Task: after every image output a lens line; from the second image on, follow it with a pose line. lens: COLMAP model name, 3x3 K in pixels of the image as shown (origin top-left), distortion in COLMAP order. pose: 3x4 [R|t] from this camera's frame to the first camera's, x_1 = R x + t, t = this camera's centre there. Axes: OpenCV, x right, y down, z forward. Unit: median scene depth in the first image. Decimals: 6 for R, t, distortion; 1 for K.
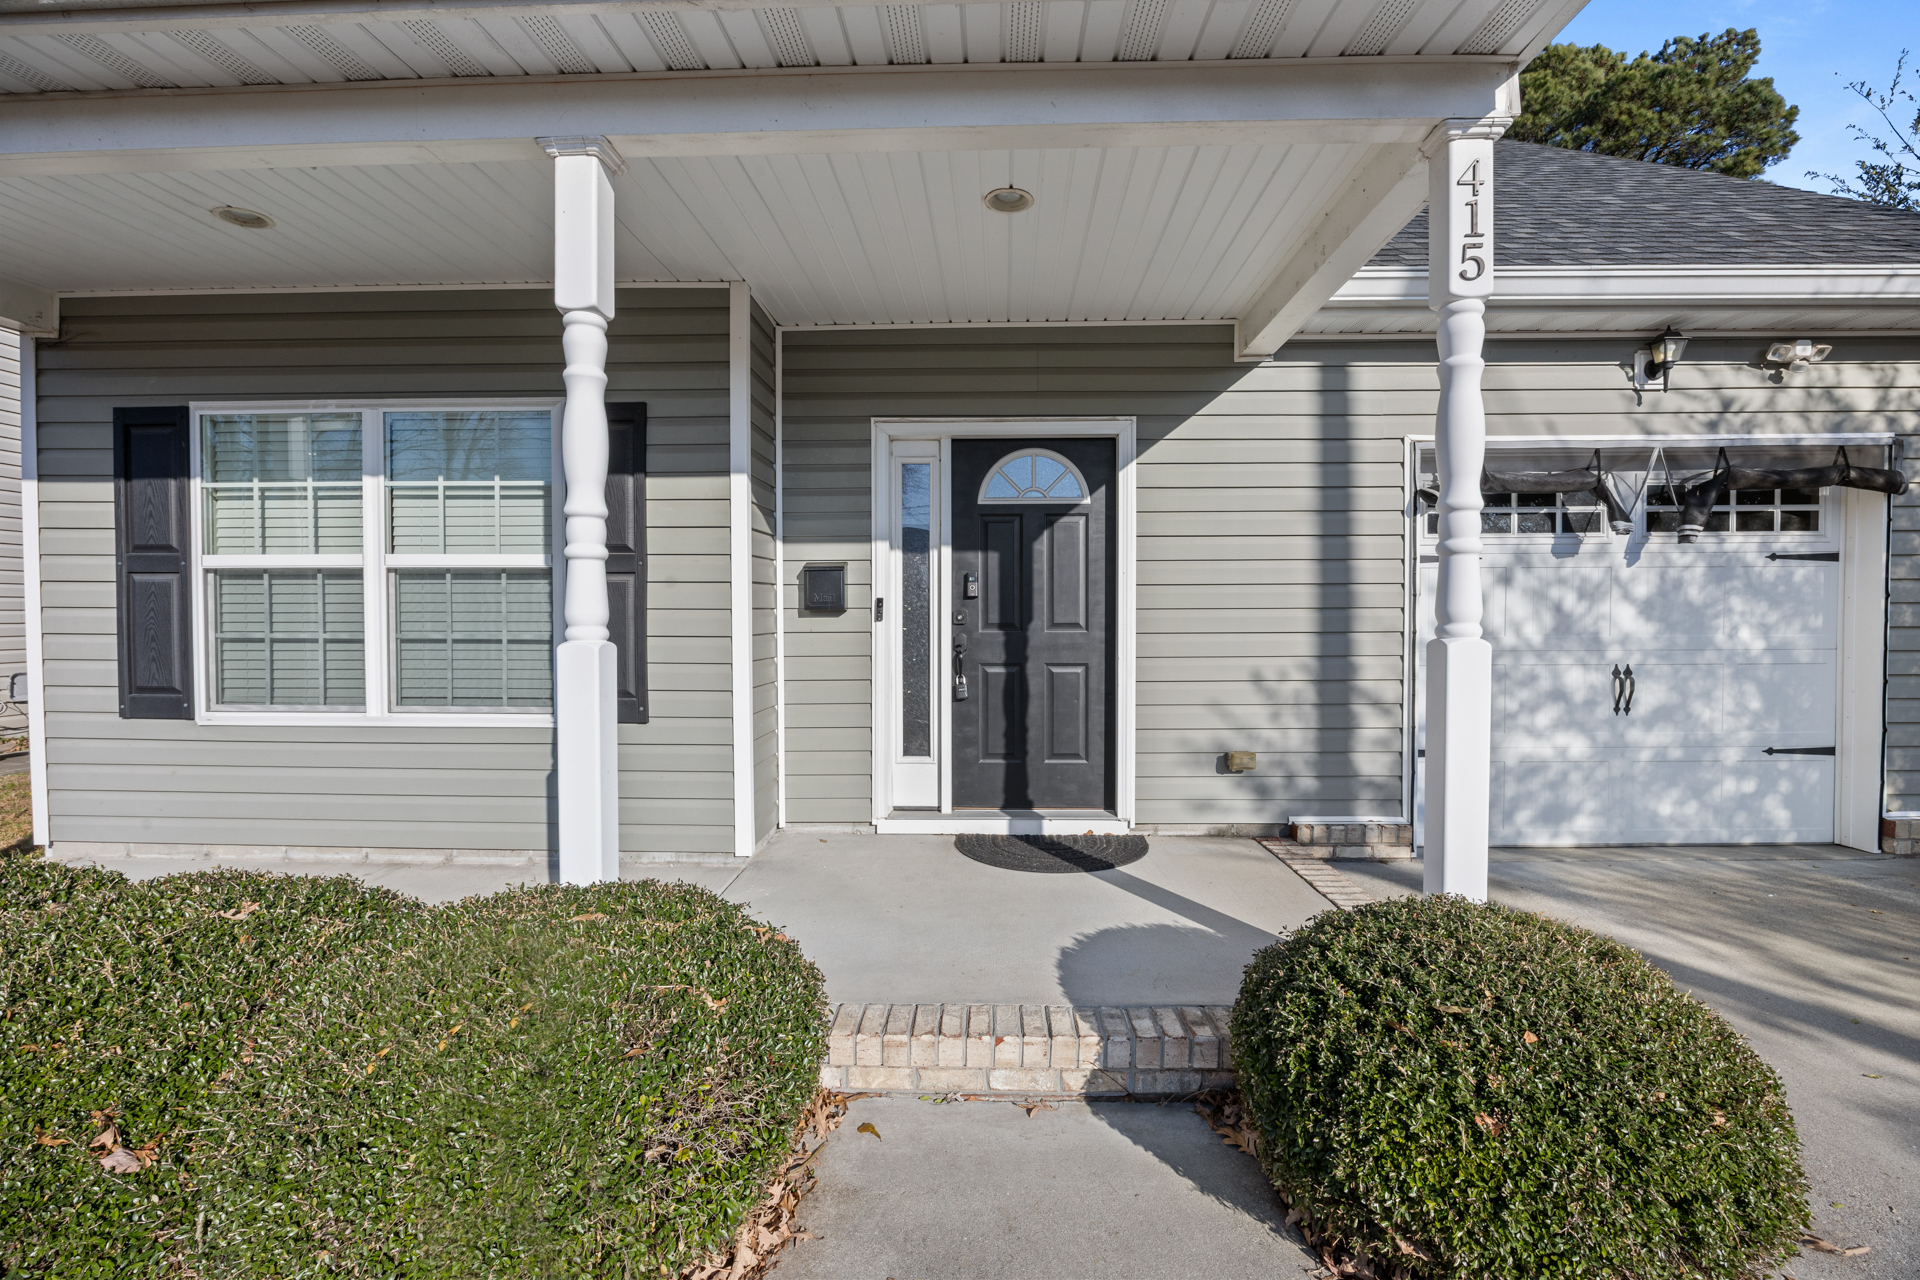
lens RADIAL K [[873.3, 0, 967.1], [0, 873.3, 643.1], [0, 0, 1]] dist [-0.000781, -0.000172]
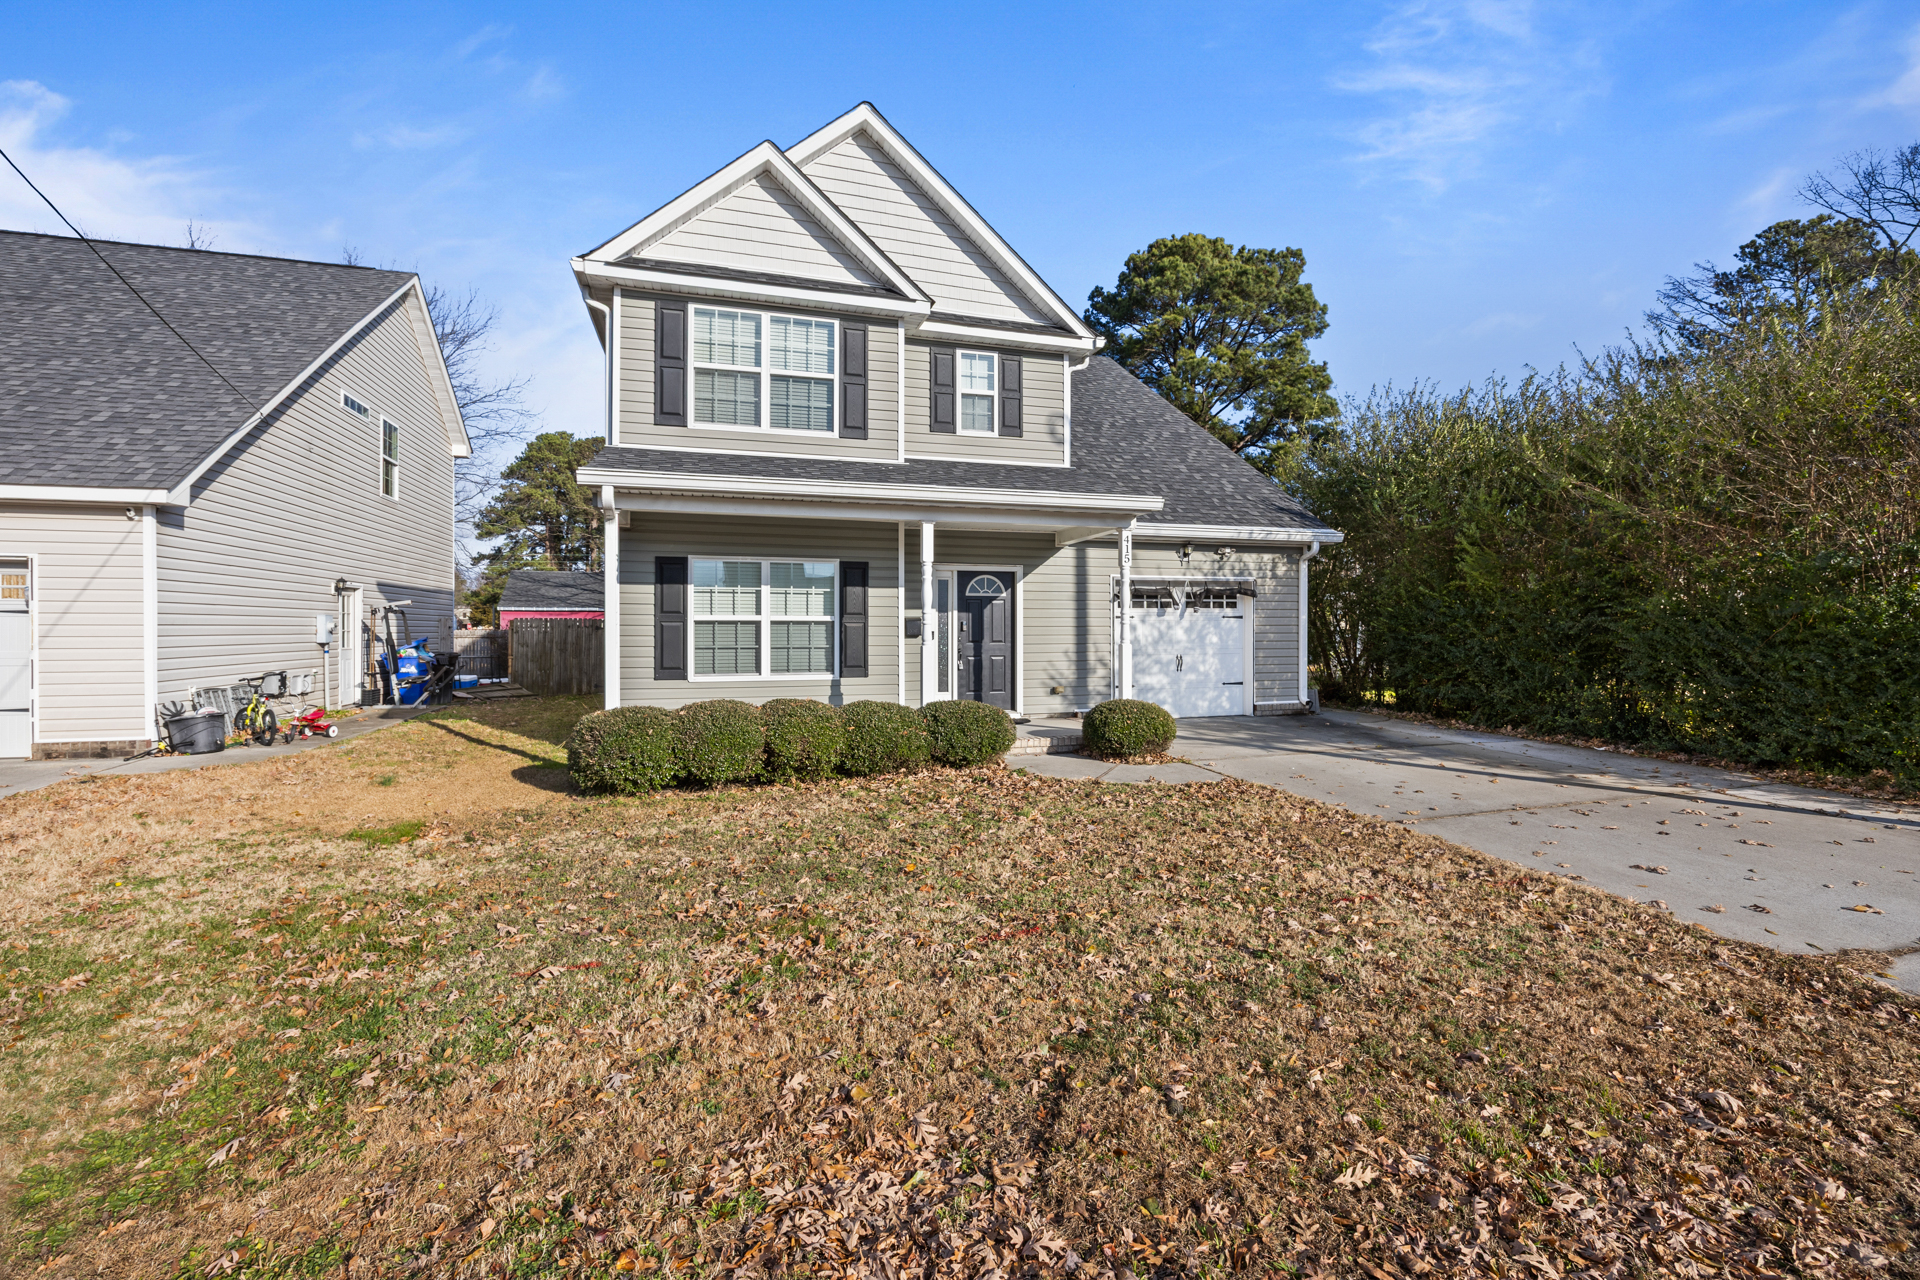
lens RADIAL K [[873.3, 0, 967.1], [0, 873.3, 643.1], [0, 0, 1]] dist [-0.000781, -0.000172]
pose [[0.949080, -0.002733, 0.315024, -0.825211], [0.007934, 0.999853, -0.015229, 0.026432], [-0.314936, 0.016952, 0.948961, -1.525636]]
